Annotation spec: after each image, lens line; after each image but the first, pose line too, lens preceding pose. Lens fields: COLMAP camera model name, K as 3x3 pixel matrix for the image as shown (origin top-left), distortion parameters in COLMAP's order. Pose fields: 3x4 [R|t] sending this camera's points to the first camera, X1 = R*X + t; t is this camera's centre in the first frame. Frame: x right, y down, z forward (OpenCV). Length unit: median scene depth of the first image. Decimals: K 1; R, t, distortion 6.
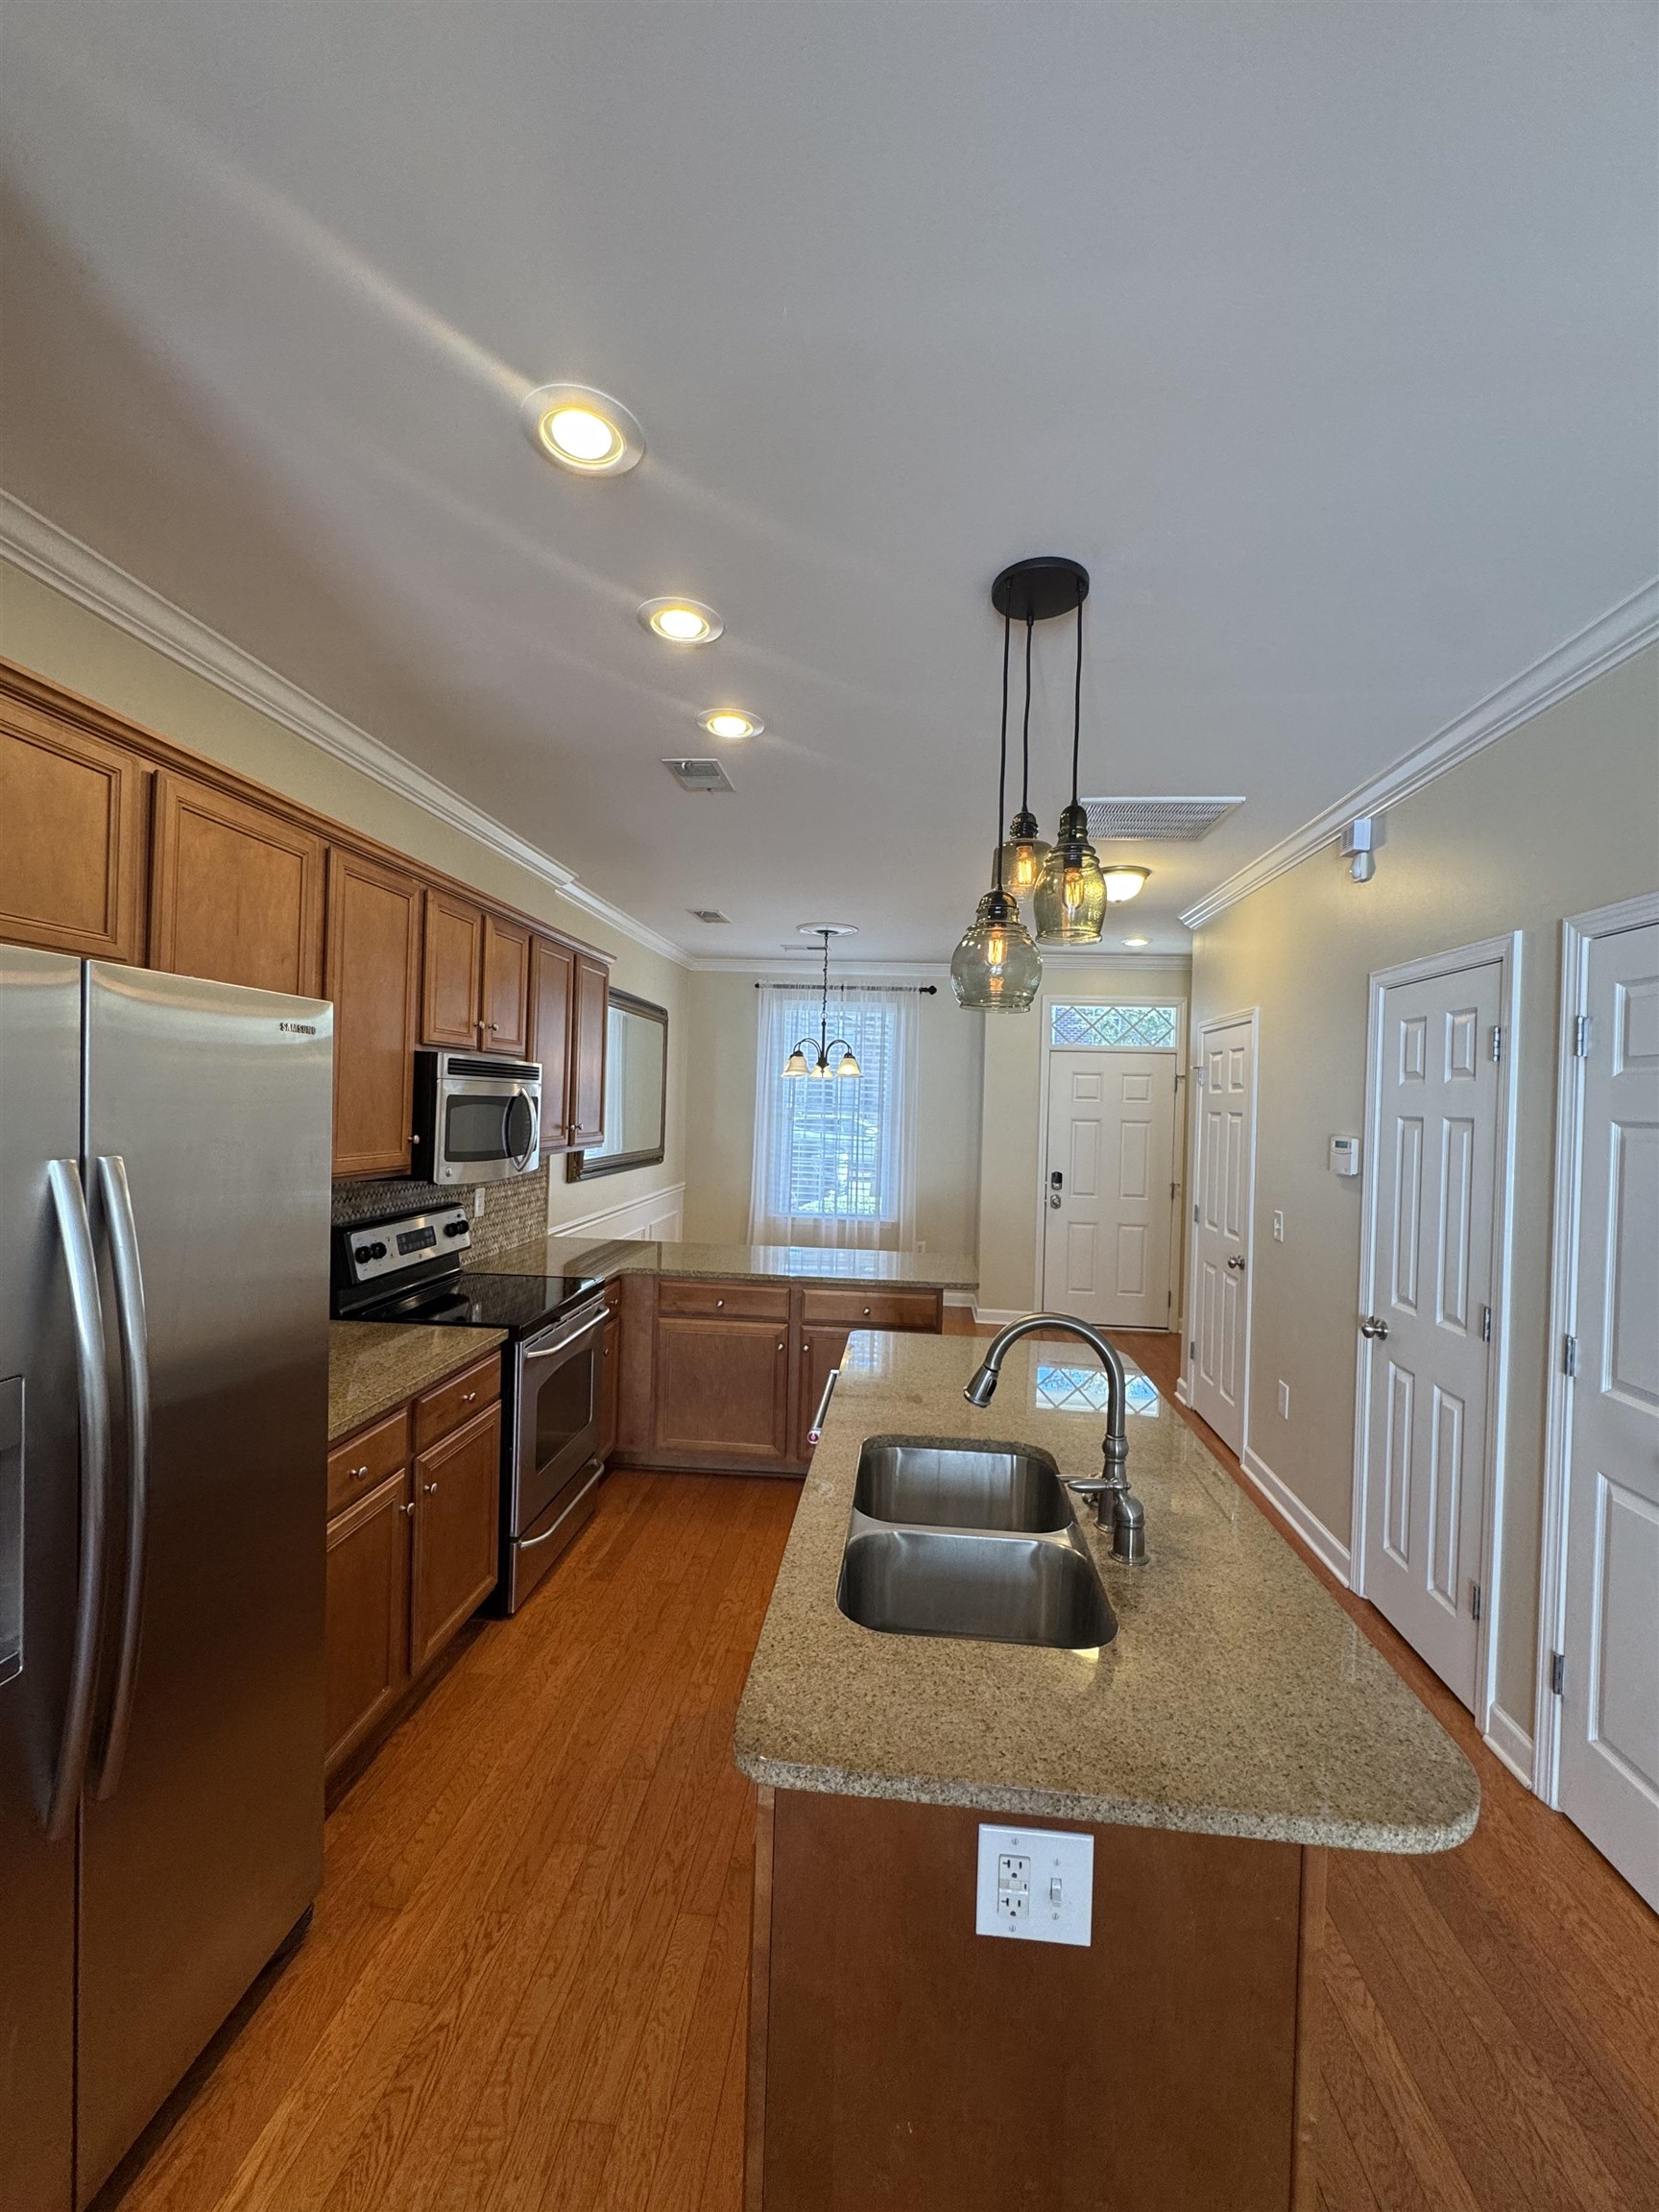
lens RADIAL K [[887.0, 0, 832.1], [0, 887.0, 1103.7], [0, 0, 1]] dist [-0.006022, 0.001068]
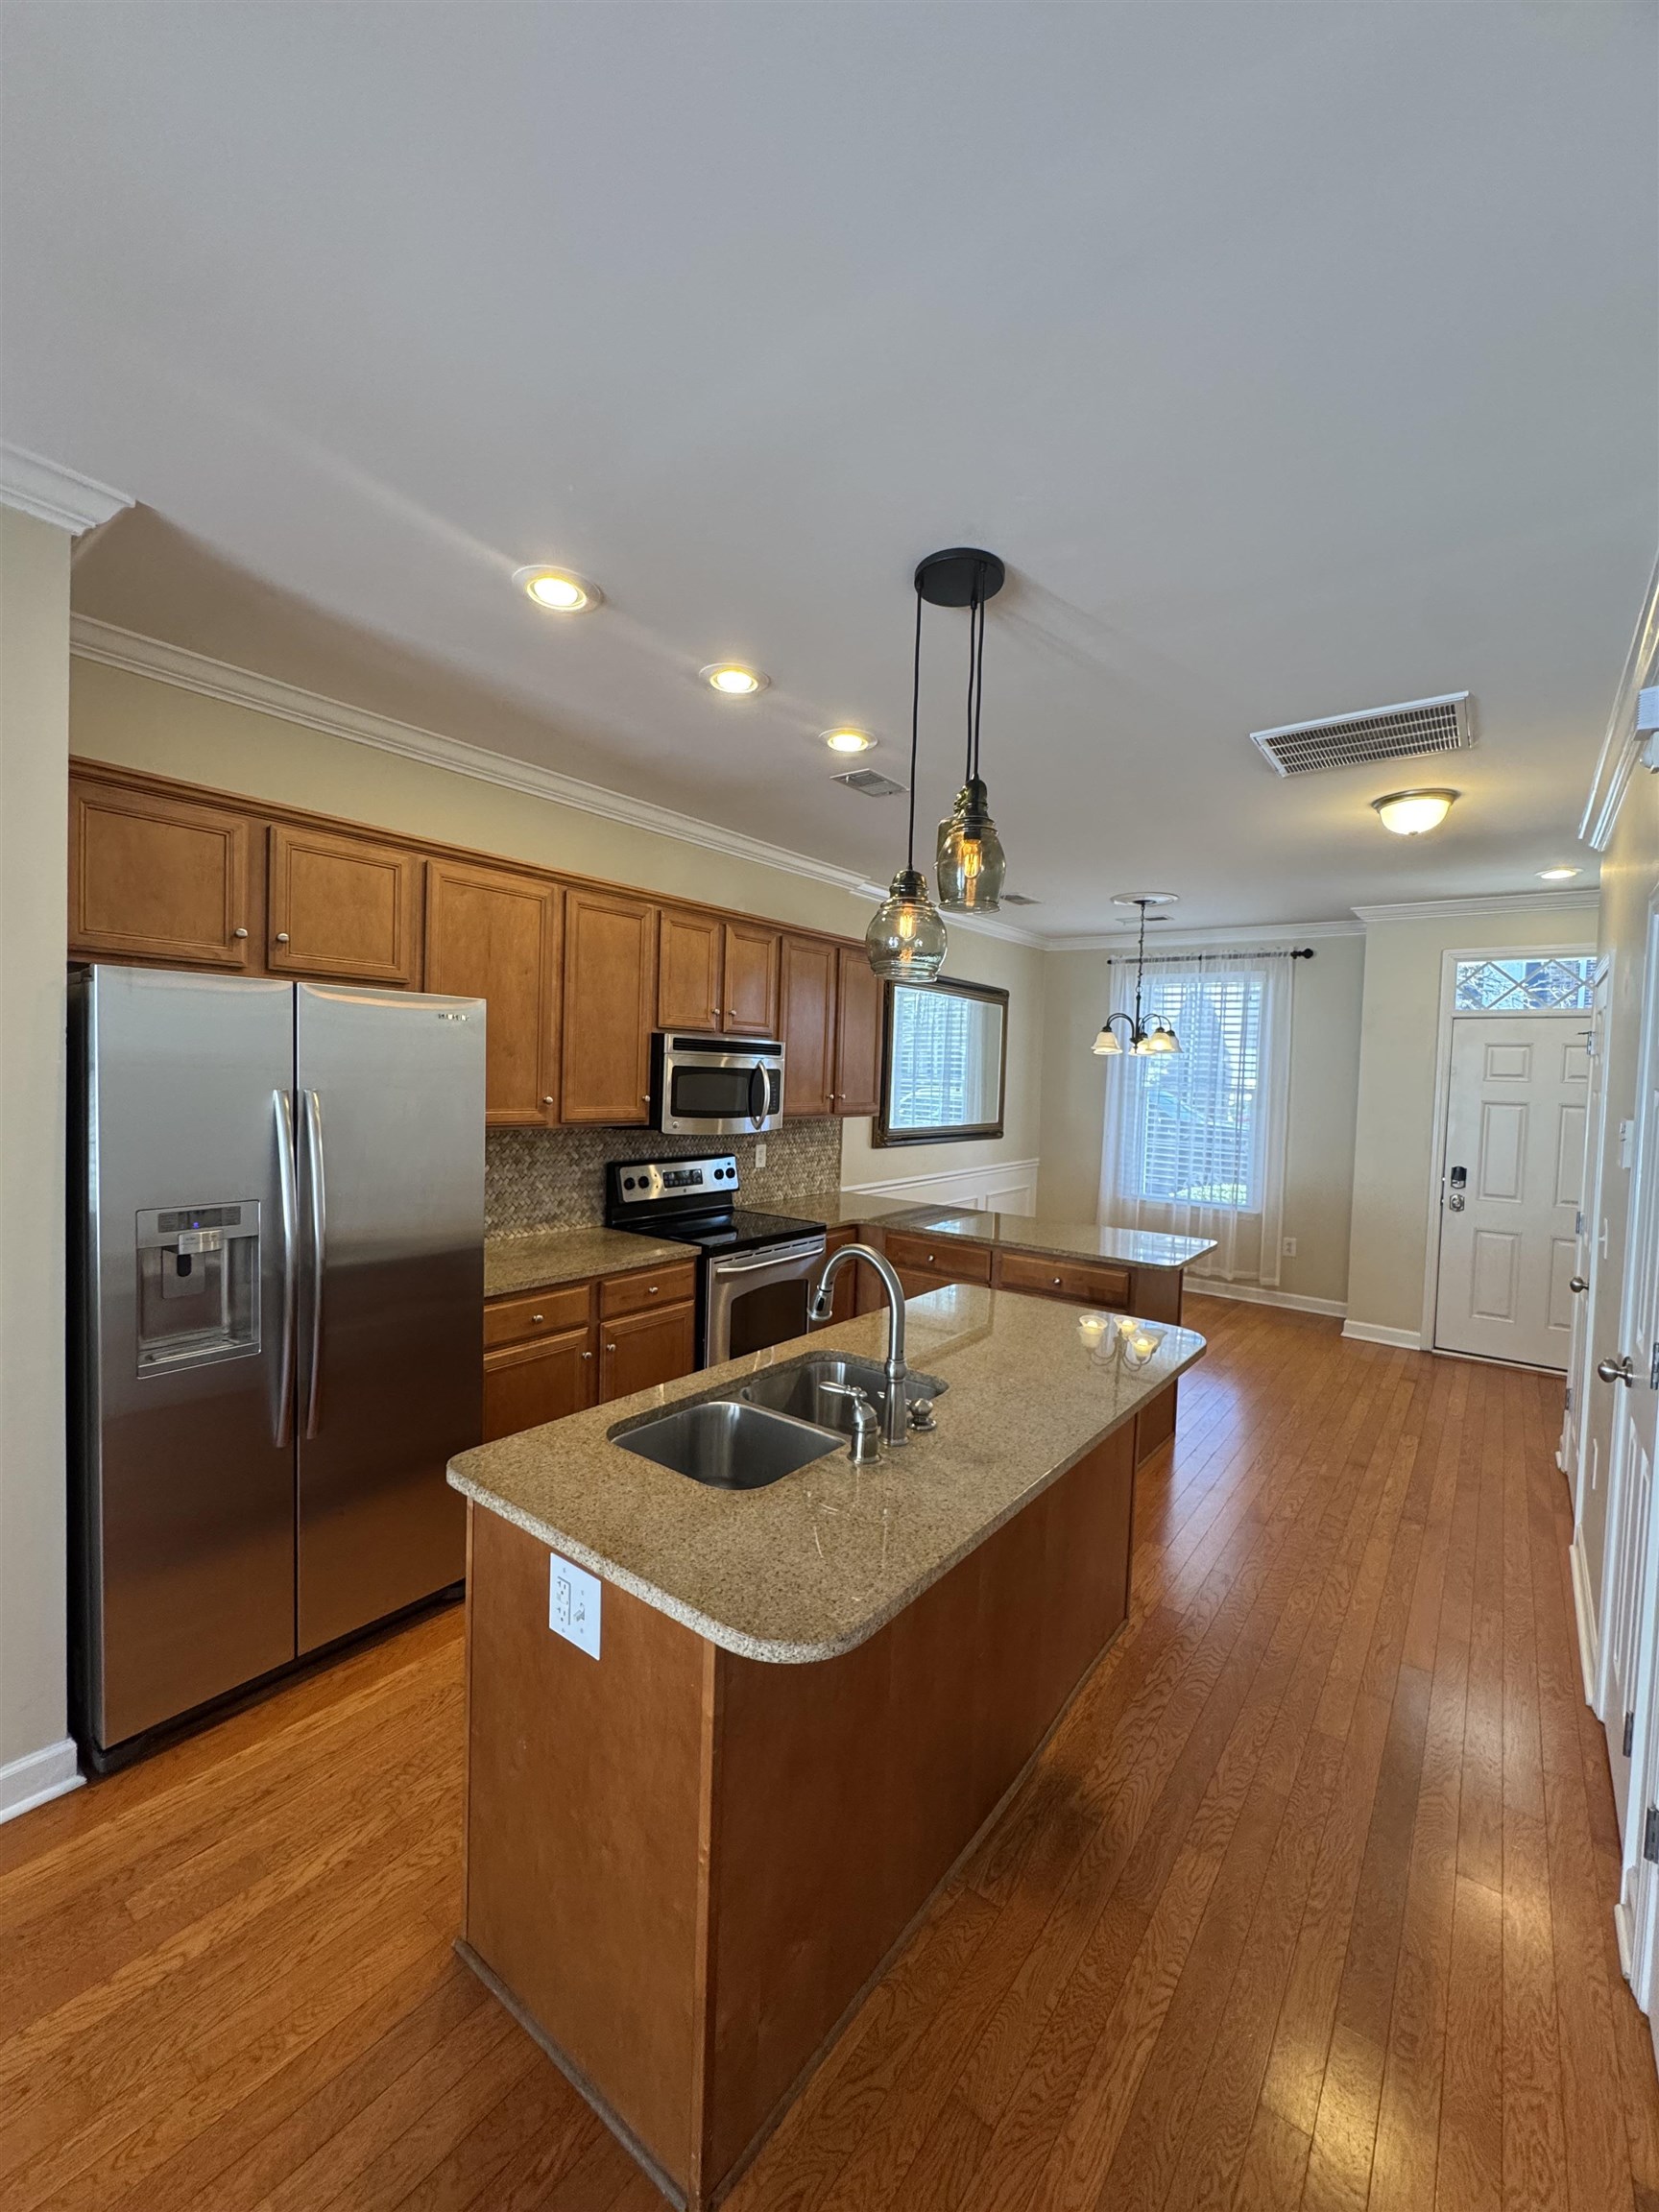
lens RADIAL K [[887.0, 0, 832.1], [0, 887.0, 1106.7], [0, 0, 1]] dist [-0.006022, 0.001068]
pose [[0.847252, 0.020437, -0.530799, 0.413980], [-0.009314, 0.999678, 0.023623, 0.015646], [0.531110, -0.015071, 0.847169, 0.009703]]
